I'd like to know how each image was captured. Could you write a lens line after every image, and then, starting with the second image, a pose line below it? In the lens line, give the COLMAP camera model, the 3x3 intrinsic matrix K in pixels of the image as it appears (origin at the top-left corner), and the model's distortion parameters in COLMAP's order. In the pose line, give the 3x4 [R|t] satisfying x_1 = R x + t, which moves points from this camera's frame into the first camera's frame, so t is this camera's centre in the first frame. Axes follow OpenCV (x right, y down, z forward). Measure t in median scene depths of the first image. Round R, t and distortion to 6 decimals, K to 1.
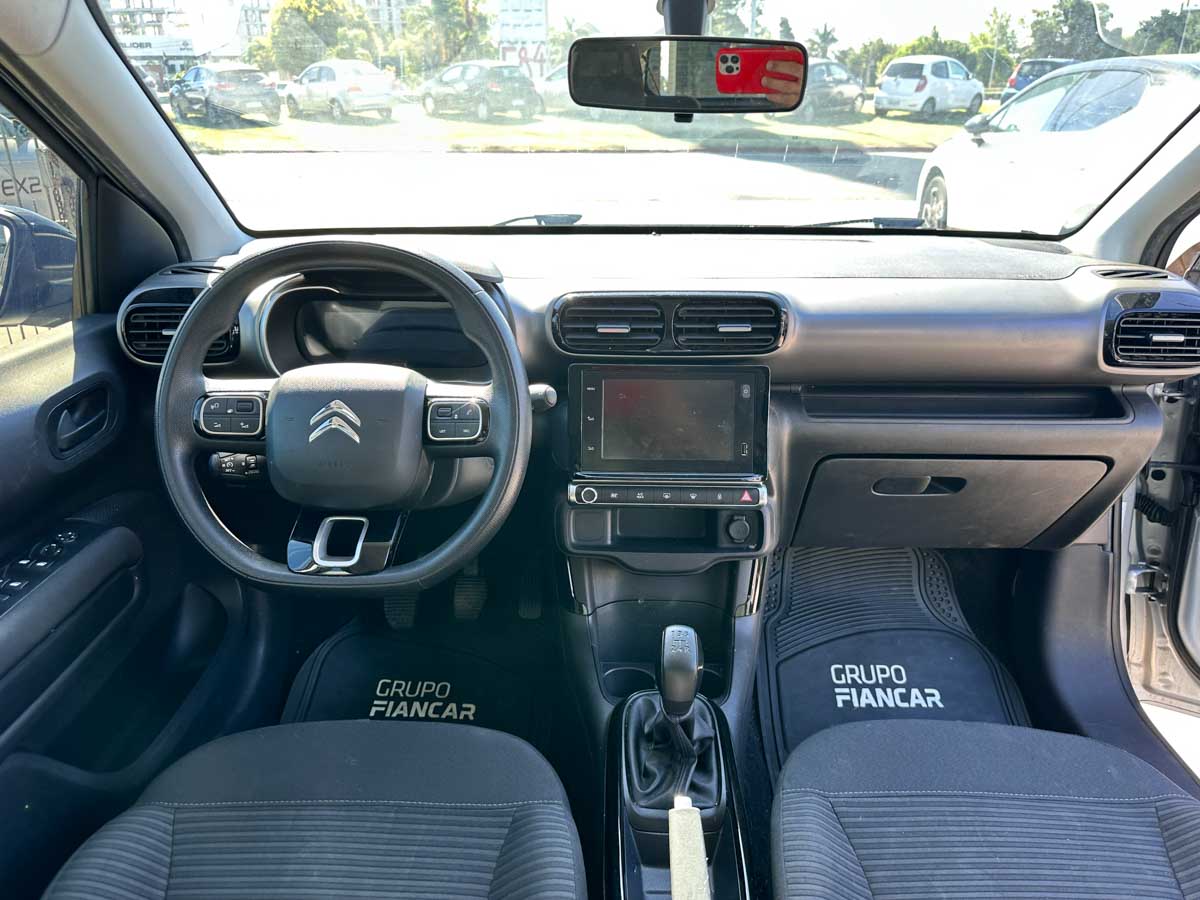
lens RADIAL K [[867.3, 0, 607.0], [0, 867.3, 471.4], [0, 0, 1]] dist [0.010862, -0.016891]
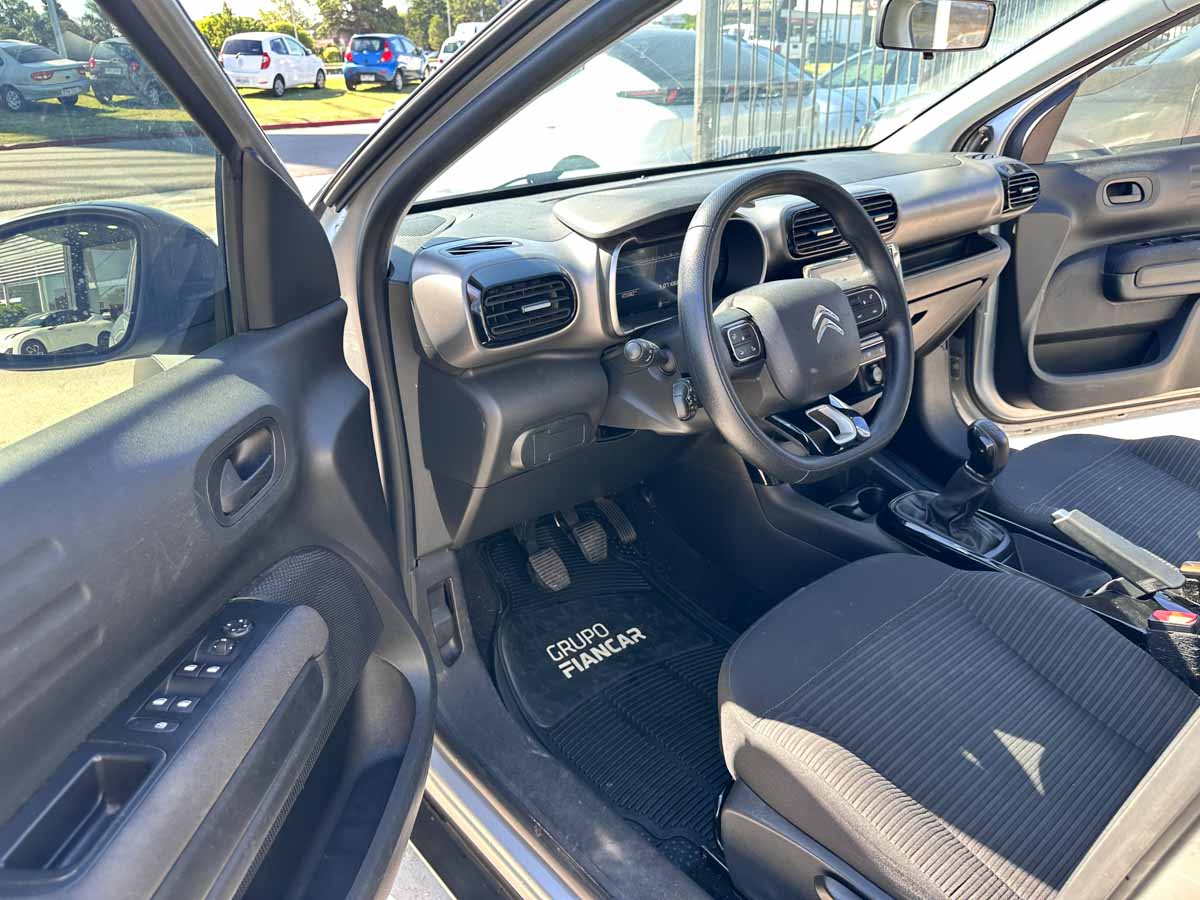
lens RADIAL K [[867.3, 0, 601.1], [0, 867.3, 459.7], [0, 0, 1]] dist [0.010862, -0.016891]
pose [[0.751352, -0.296719, 0.589430, -0.085799], [0.291113, 0.950634, 0.107464, -0.006337], [-0.592219, 0.090848, 0.800639, 0.016727]]
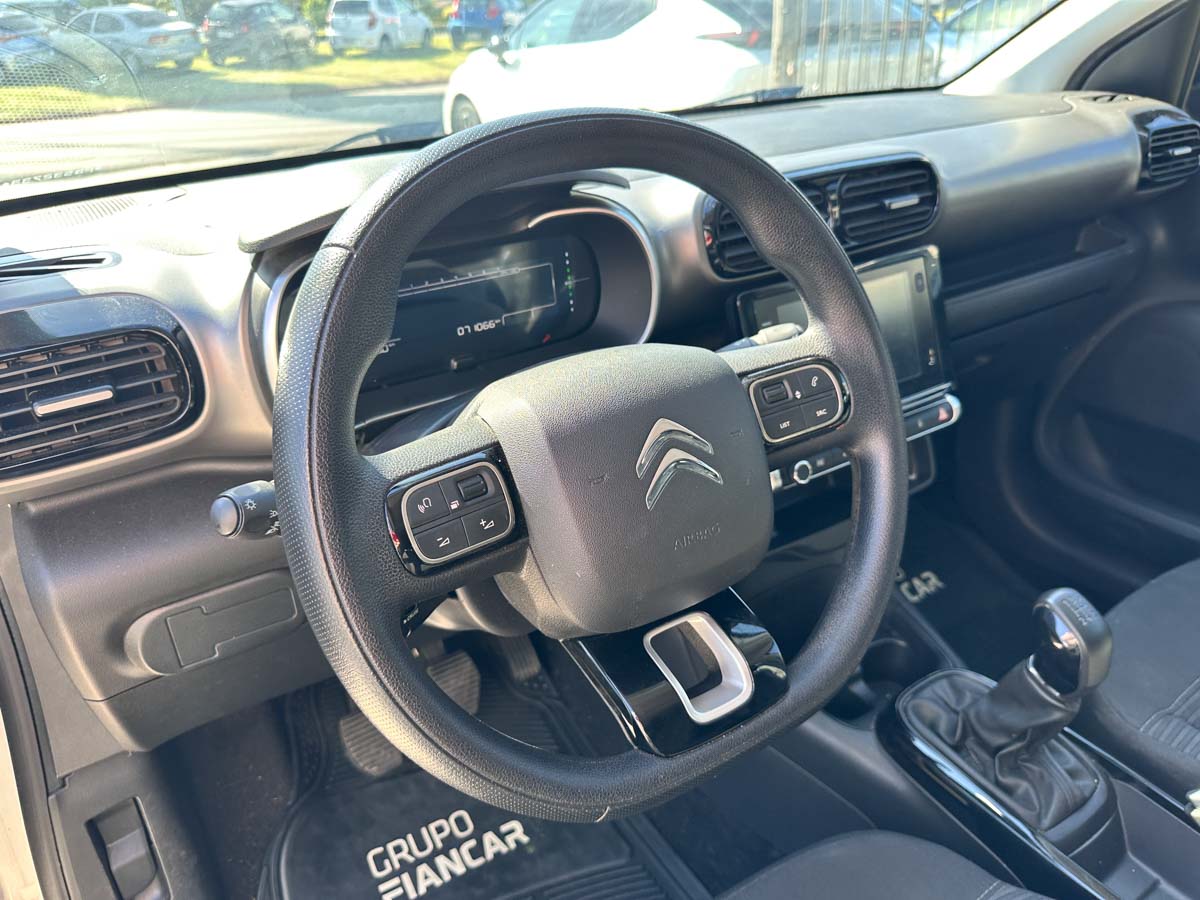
lens RADIAL K [[867.3, 0, 610.2], [0, 867.3, 454.0], [0, 0, 1]] dist [0.010862, -0.016891]
pose [[0.826143, -0.287217, 0.484761, -0.039633], [0.270075, 0.956910, 0.106691, -0.008360], [-0.494516, 0.042780, 0.868115, 0.037450]]
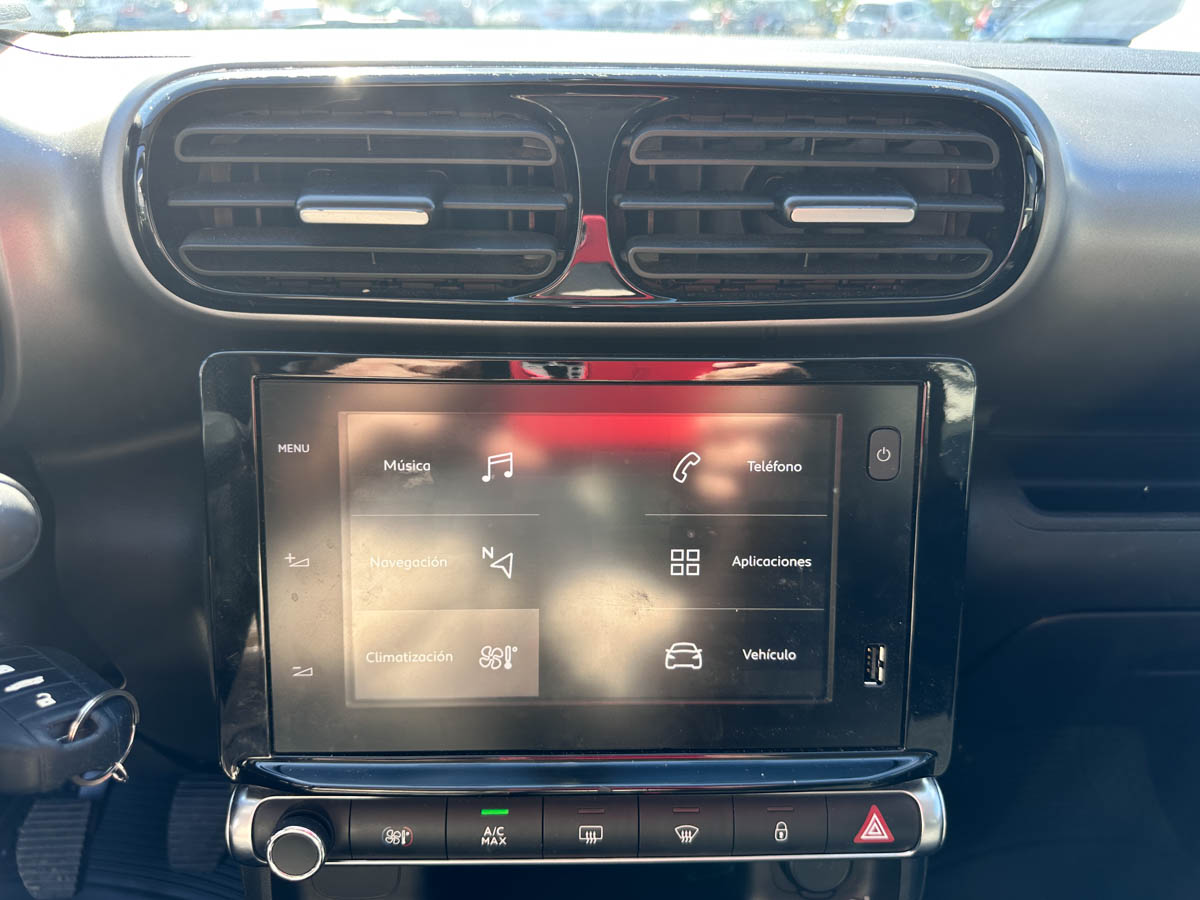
lens RADIAL K [[867.3, 0, 605.0], [0, 867.3, 452.9], [0, 0, 1]] dist [0.010862, -0.016891]
pose [[0.999113, -0.001289, 0.042078, 0.005068], [0.000650, 0.999884, 0.015201, -0.007810], [-0.042093, -0.015160, 0.998999, 0.059010]]
